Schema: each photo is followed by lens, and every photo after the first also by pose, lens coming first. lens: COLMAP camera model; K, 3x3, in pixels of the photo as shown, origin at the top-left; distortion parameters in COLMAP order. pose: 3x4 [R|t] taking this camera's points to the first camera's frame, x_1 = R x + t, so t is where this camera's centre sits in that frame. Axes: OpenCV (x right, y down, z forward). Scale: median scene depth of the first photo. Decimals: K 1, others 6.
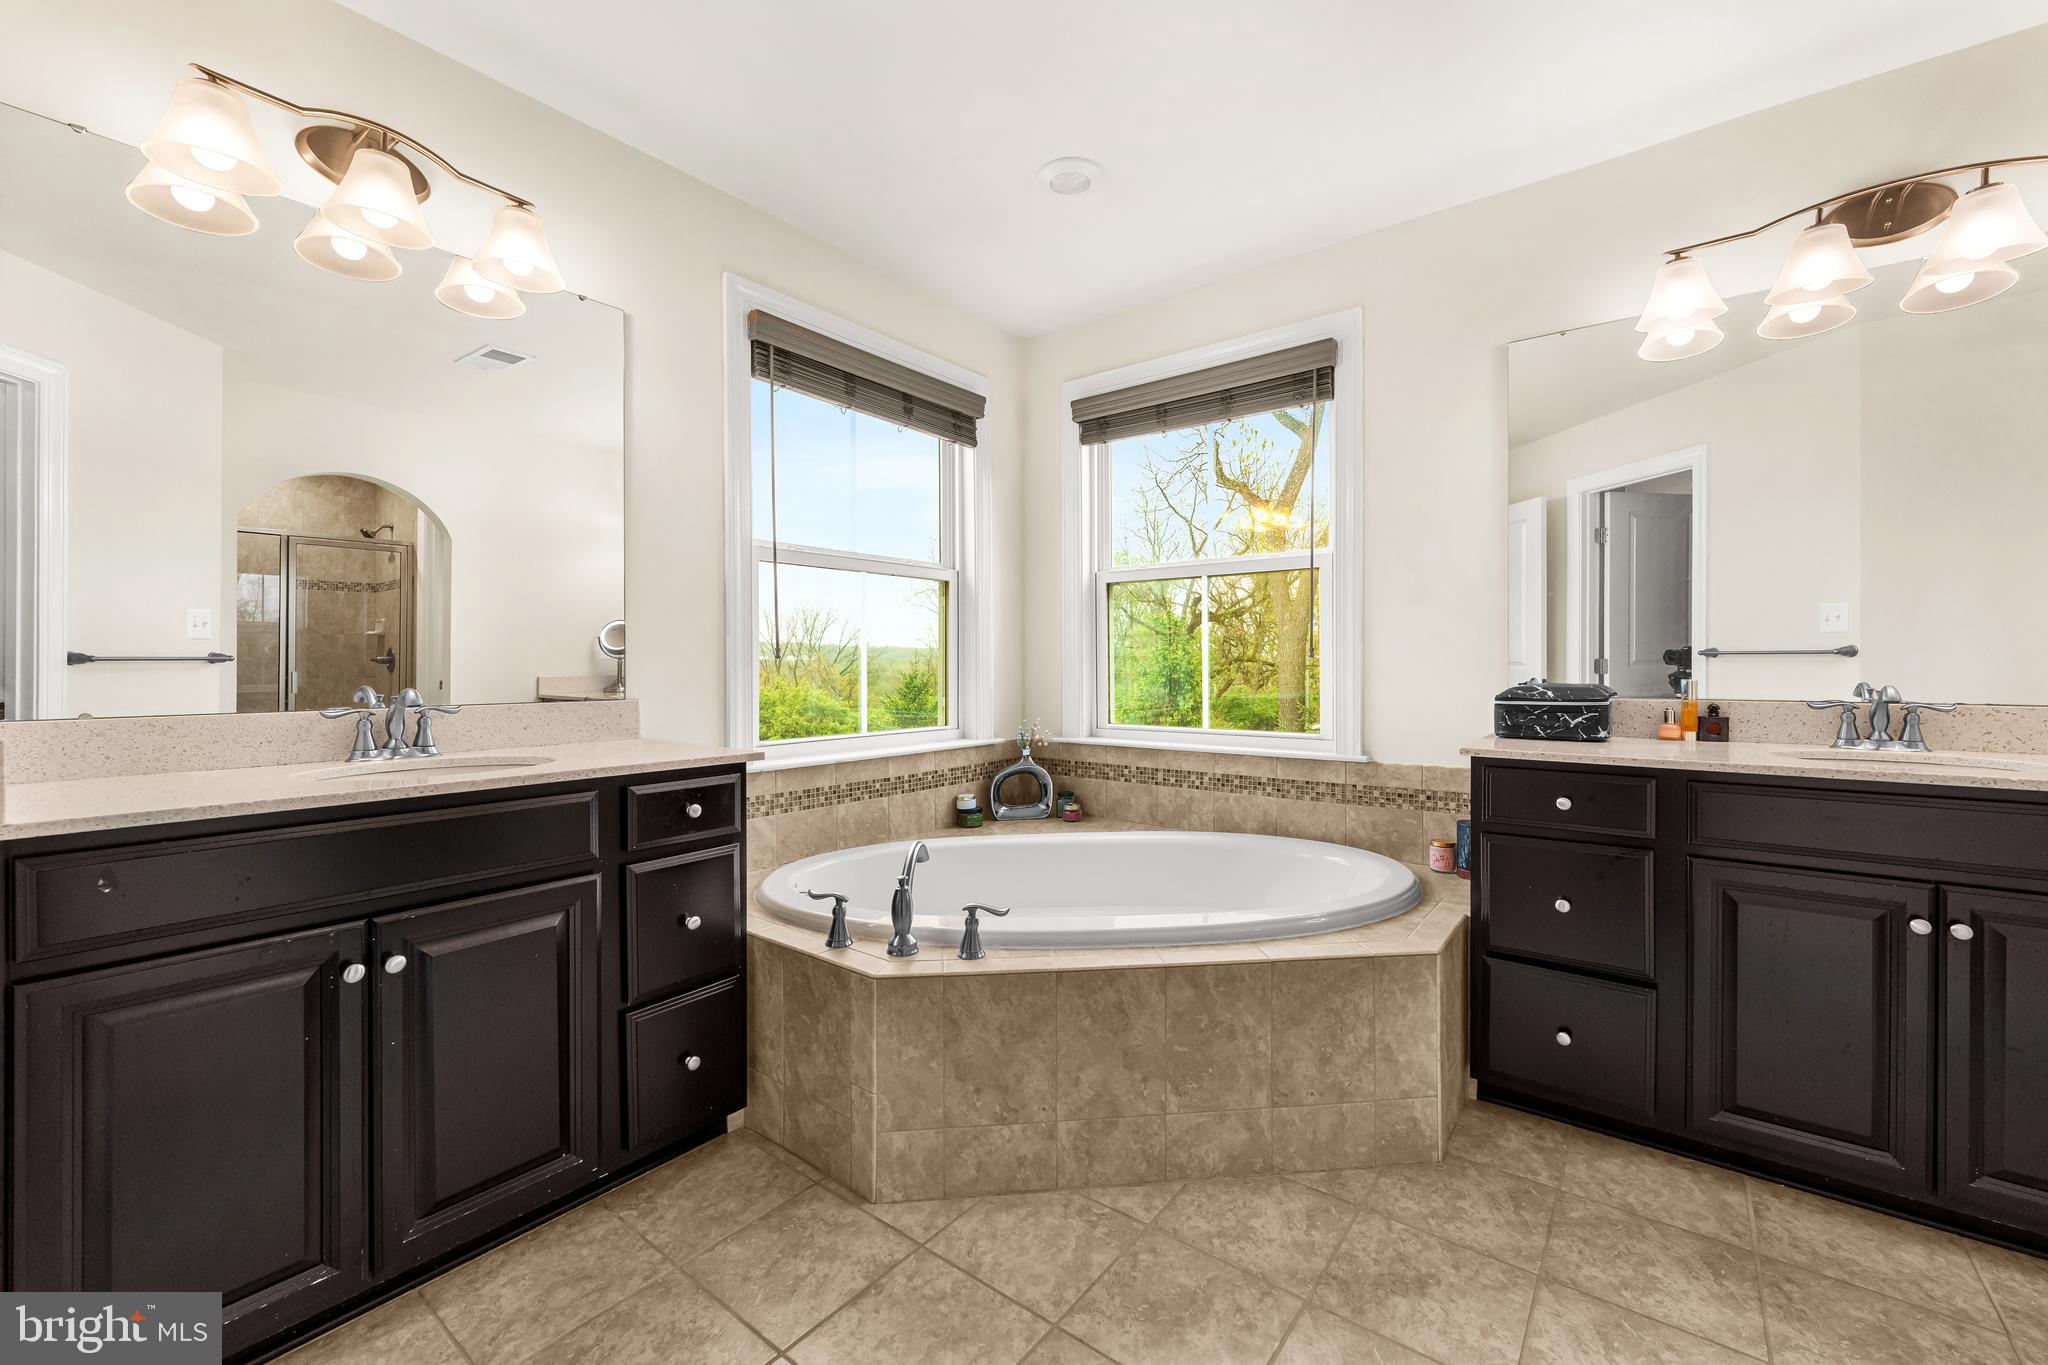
lens RADIAL K [[826.6, 0, 1022.6], [0, 826.6, 674.0], [0, 0, 1]] dist [0.001098, -0.001071]
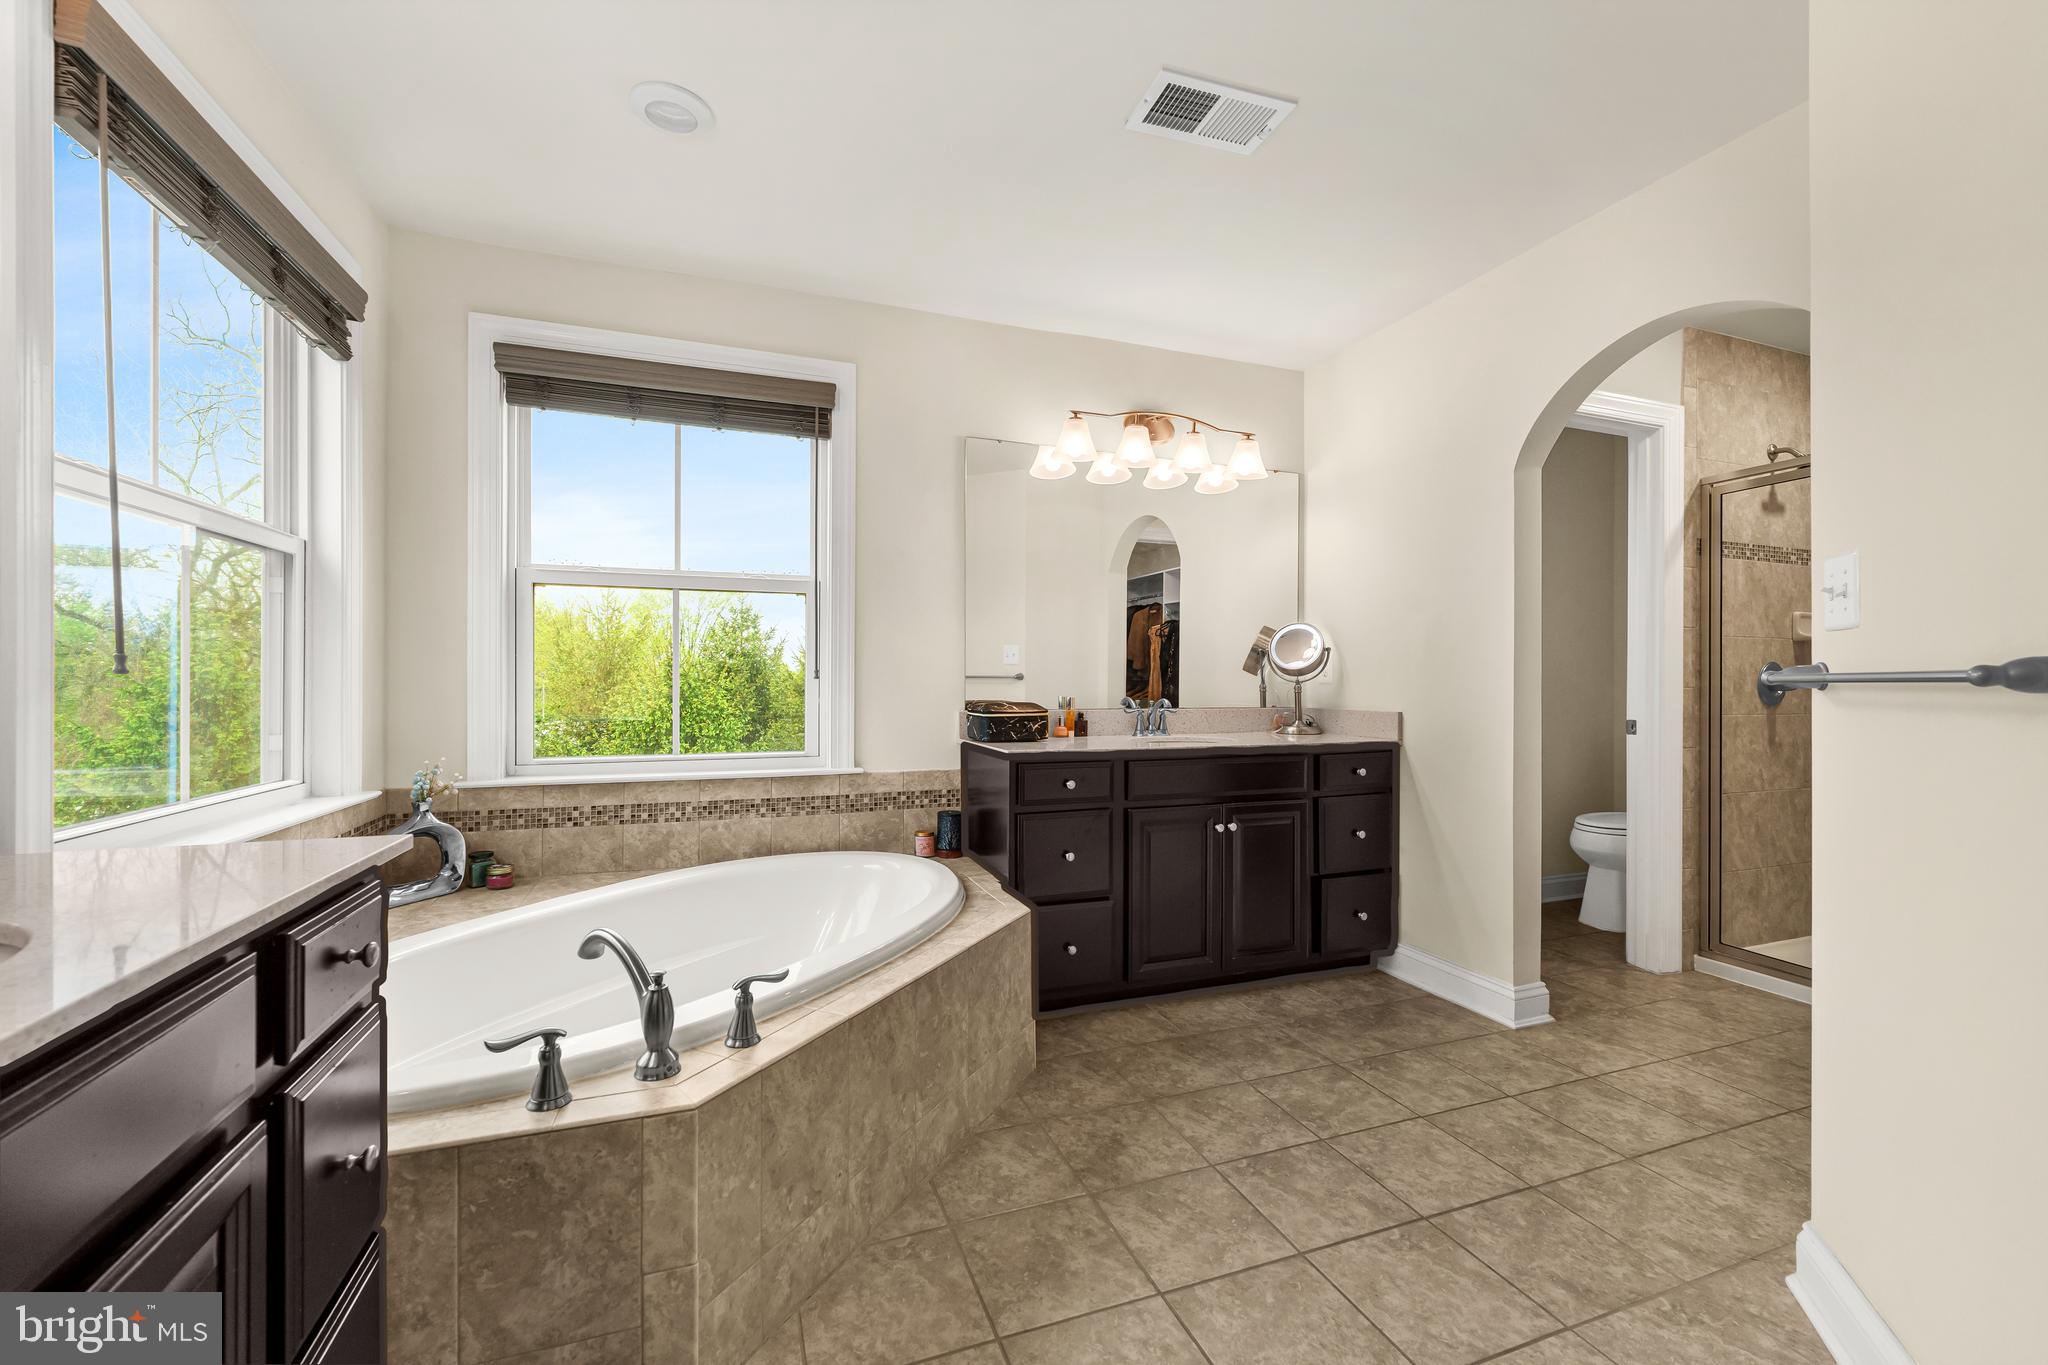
lens RADIAL K [[826.6, 0, 1021.3], [0, 826.6, 686.4], [0, 0, 1]] dist [0.001098, -0.001071]
pose [[0.529952, 0.000184, 0.848027, -0.507831], [0.005288, 0.999980, -0.003522, -0.006361], [-0.848011, 0.006351, 0.529941, 0.272208]]
